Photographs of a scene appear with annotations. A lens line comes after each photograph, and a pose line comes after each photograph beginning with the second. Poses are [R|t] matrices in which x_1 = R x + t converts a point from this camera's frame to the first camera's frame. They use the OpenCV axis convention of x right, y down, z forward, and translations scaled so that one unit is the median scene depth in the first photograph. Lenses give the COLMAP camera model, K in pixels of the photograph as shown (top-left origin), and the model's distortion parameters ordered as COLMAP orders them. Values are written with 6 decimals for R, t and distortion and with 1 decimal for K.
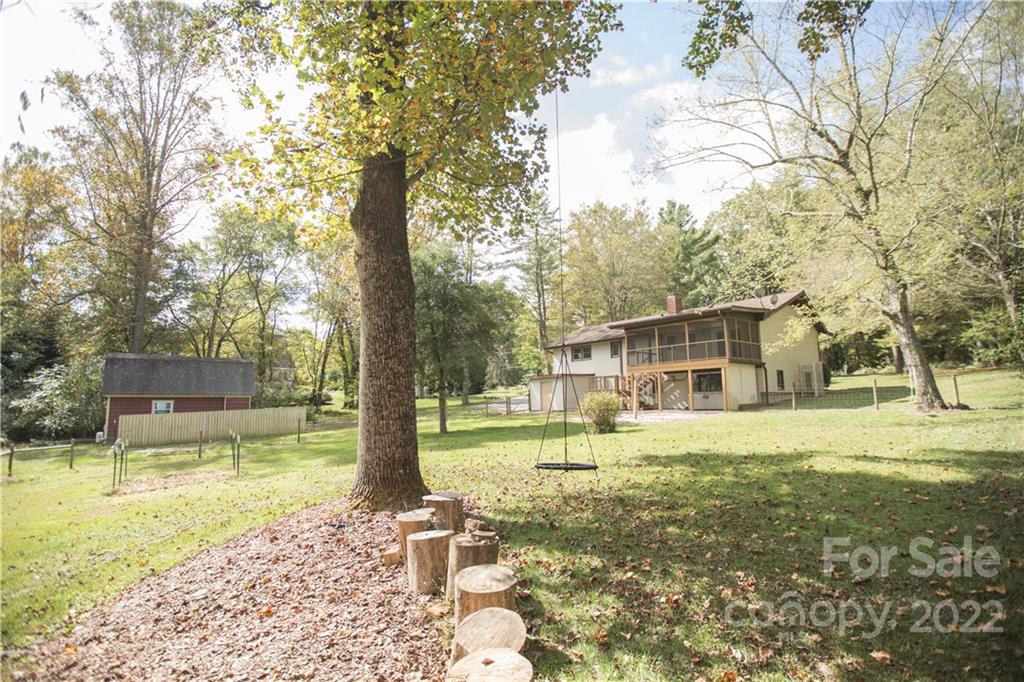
lens RADIAL K [[481.7, 0, 516.5], [0, 481.7, 344.3], [0, 0, 1]] dist [-0.054791, 0.017225]
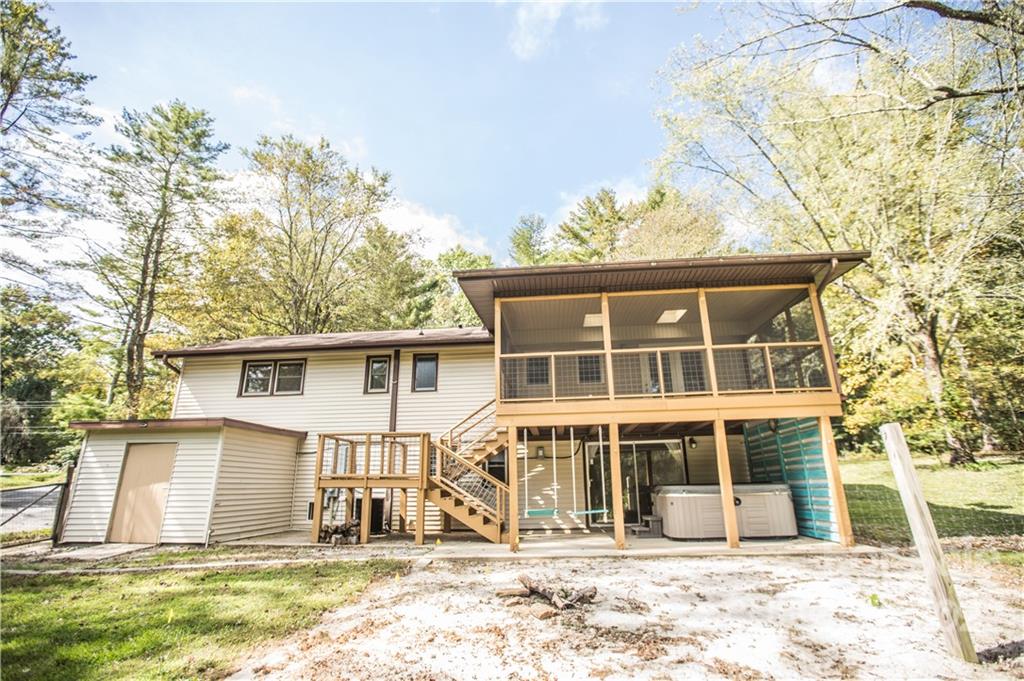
lens RADIAL K [[468.6, 0, 509.1], [0, 468.6, 341.7], [0, 0, 1]] dist [-0.038613, 0.015708]
pose [[0.709974, 0.216899, 0.669994, 0.011609], [-0.082598, 0.970469, -0.226645, 0.060361], [-0.699368, 0.105571, 0.706923, 0.601651]]
